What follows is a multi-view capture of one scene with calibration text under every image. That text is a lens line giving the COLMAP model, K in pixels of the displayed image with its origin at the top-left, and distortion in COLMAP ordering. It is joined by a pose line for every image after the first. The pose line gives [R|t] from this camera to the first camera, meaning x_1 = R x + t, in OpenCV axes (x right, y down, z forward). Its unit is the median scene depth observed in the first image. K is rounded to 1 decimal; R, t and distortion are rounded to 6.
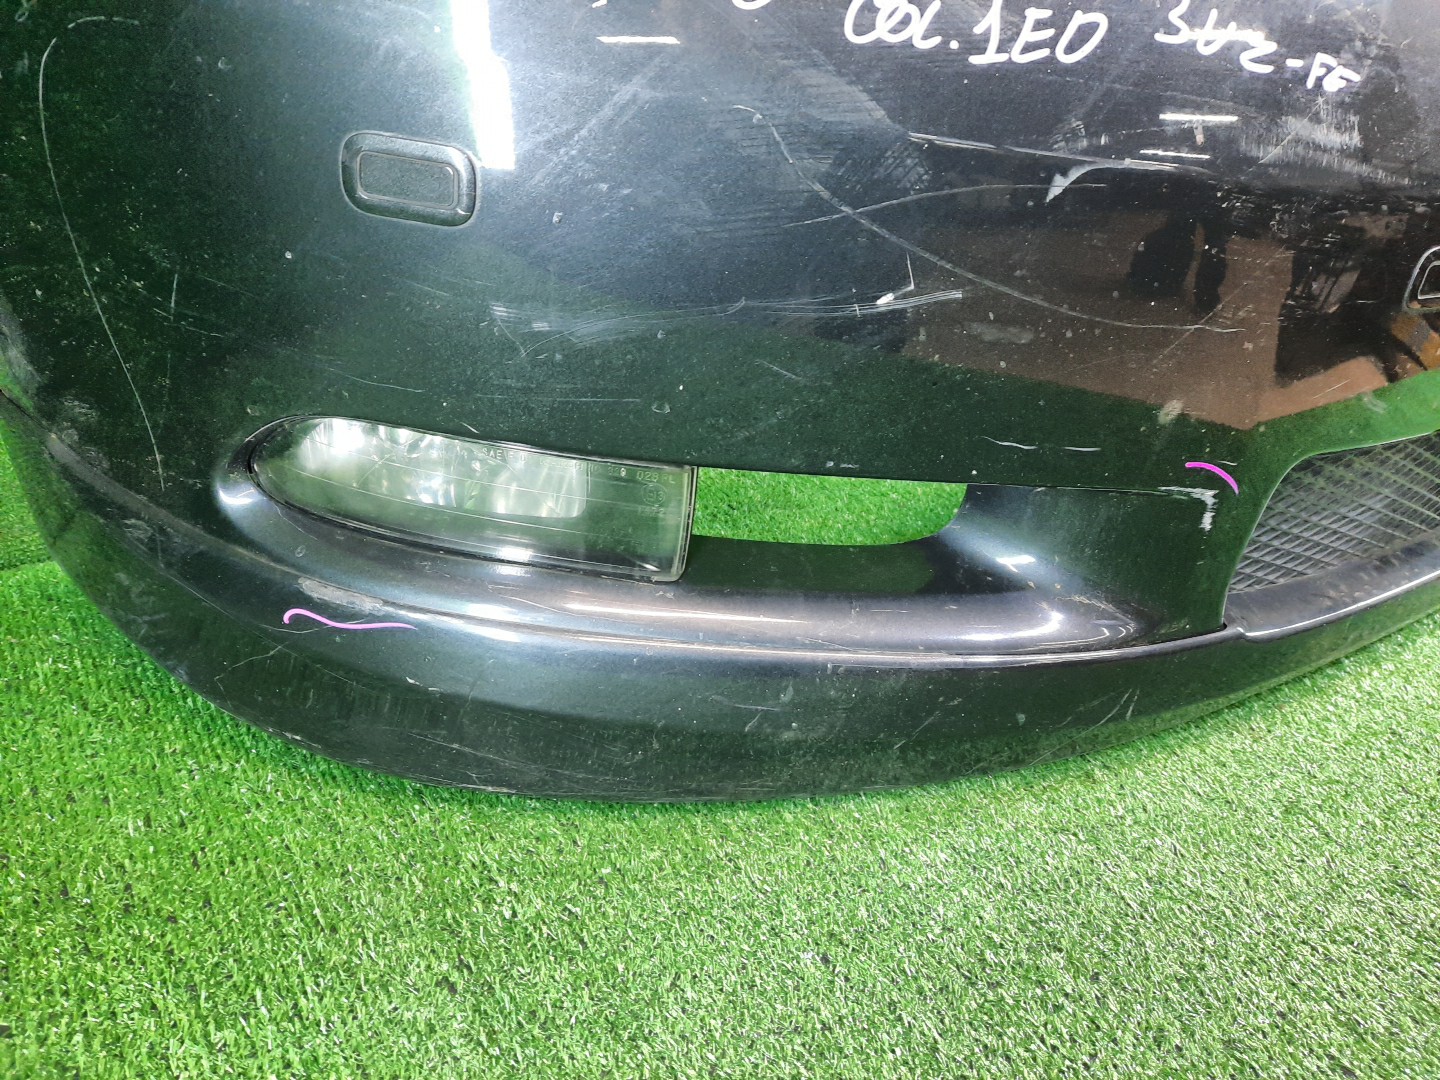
lens RADIAL K [[1066.1, 0, 727.9], [0, 1066.1, 550.0], [0, 0, 1]] dist [0.033091, -0.026466]
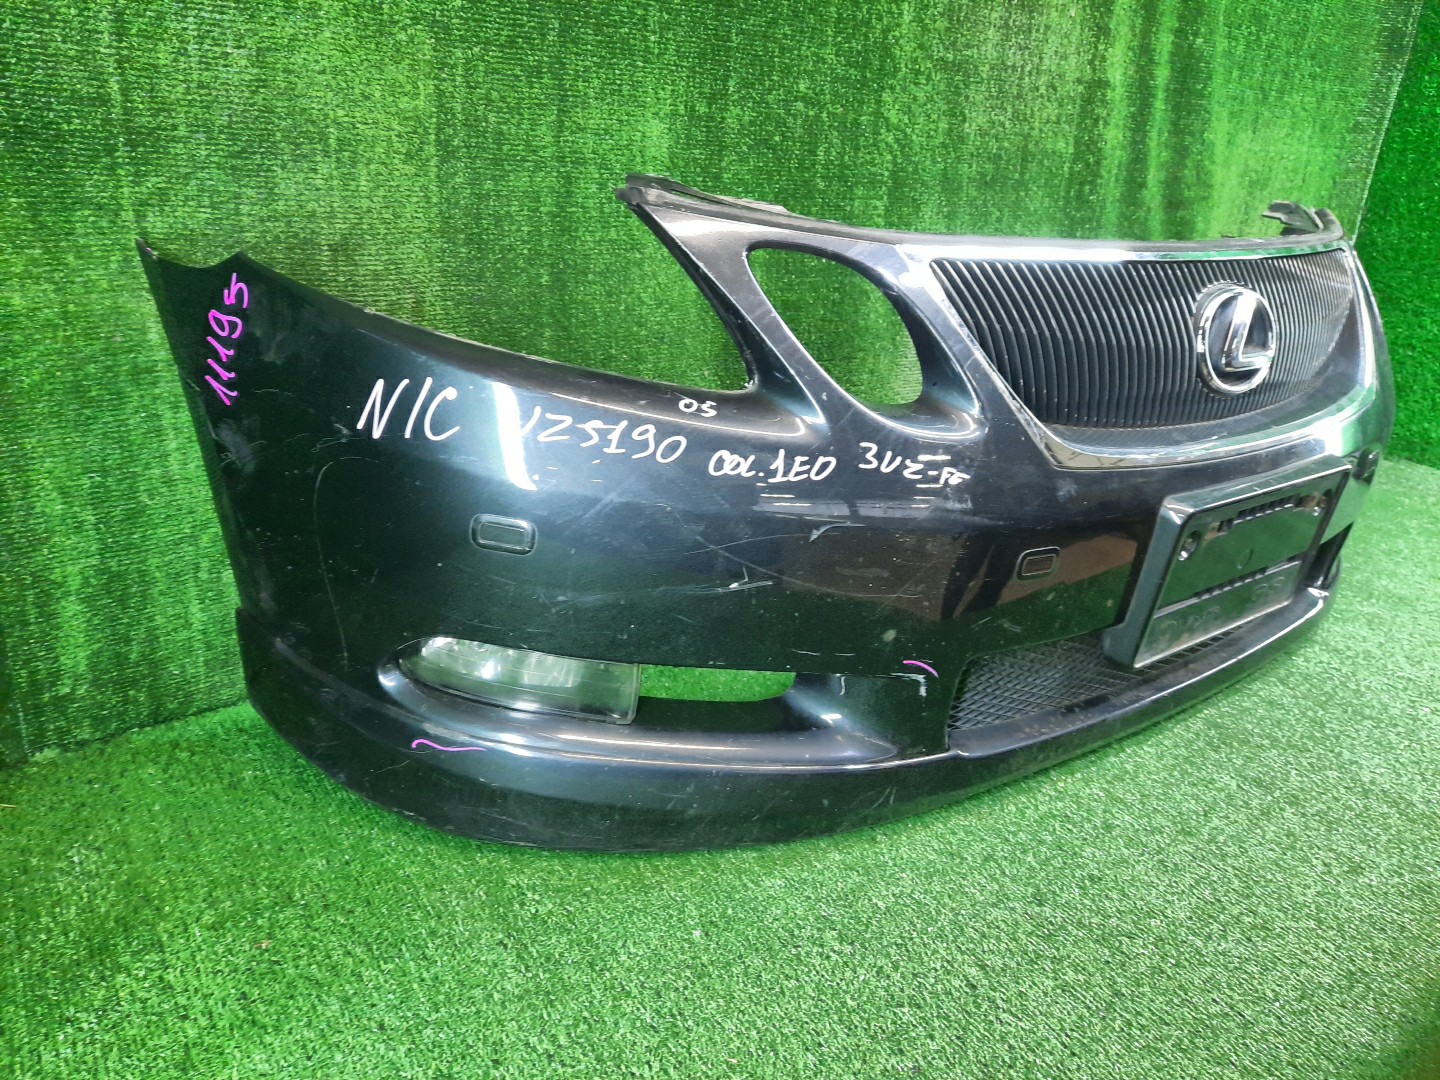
lens RADIAL K [[1066.1, 0, 732.3], [0, 1066.1, 537.9], [0, 0, 1]] dist [0.033091, -0.026466]
pose [[0.999626, 0.007633, 0.026274, 0.079012], [-0.004462, 0.992918, -0.118718, -0.073868], [-0.026994, 0.118556, 0.992580, -0.884314]]
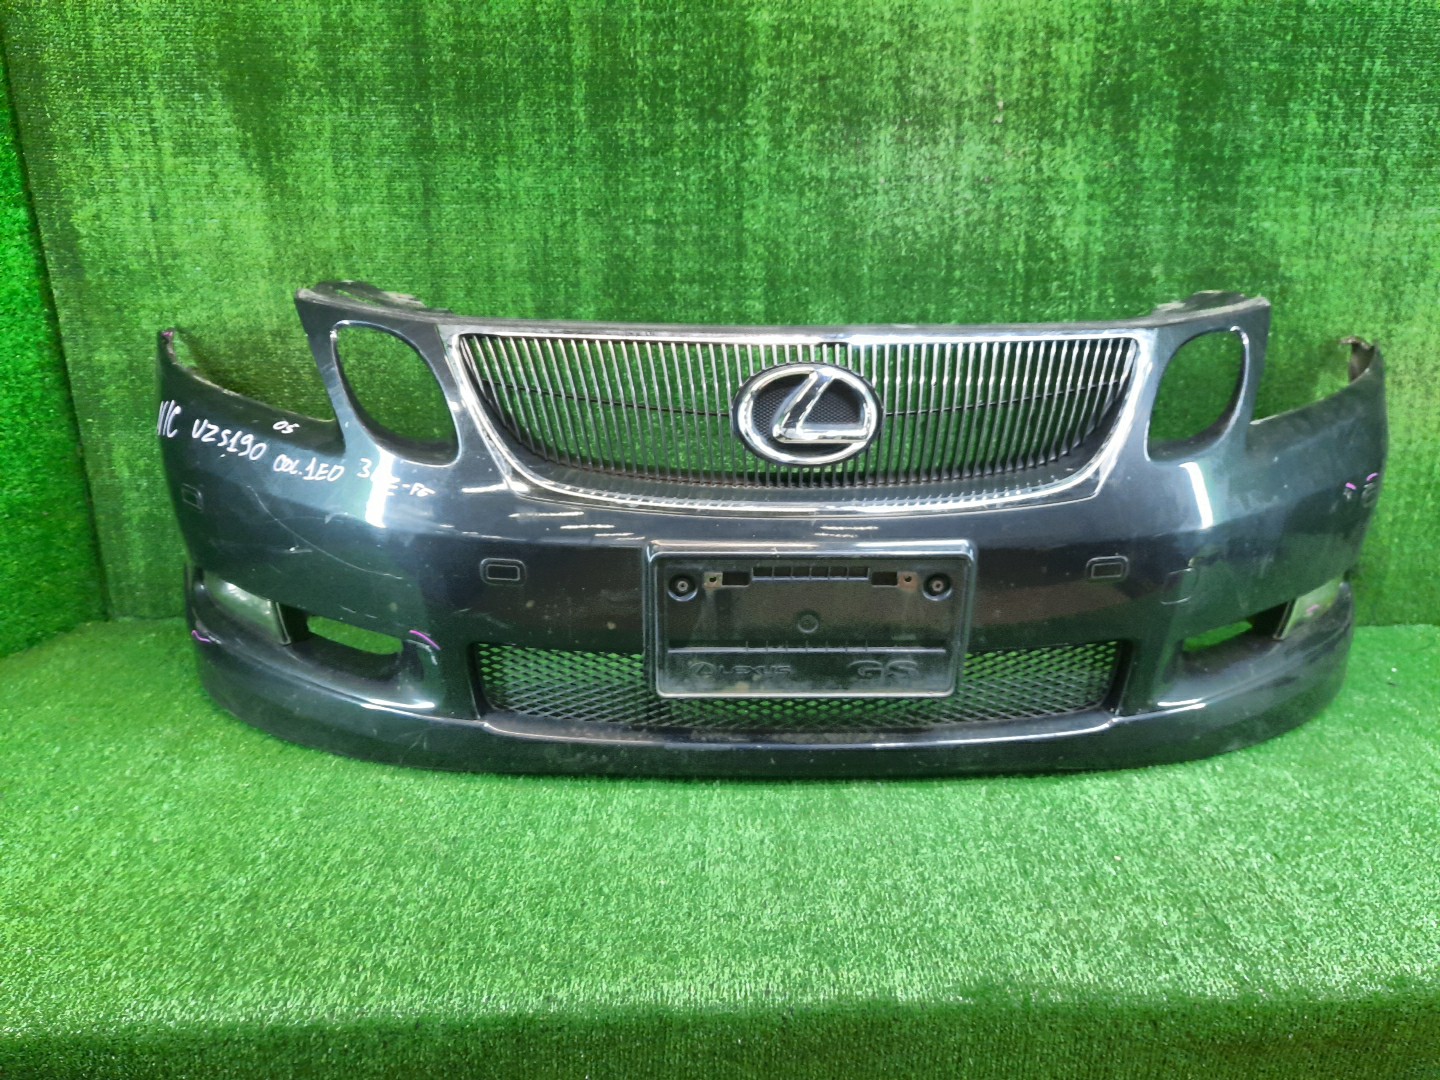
lens RADIAL K [[1066.1, 0, 720.8], [0, 1066.1, 543.6], [0, 0, 1]] dist [0.033091, -0.026466]
pose [[0.817510, 0.115092, -0.564297, 2.436474], [-0.238819, 0.959360, -0.150314, -0.076641], [0.524064, 0.257648, 0.811773, -0.687490]]
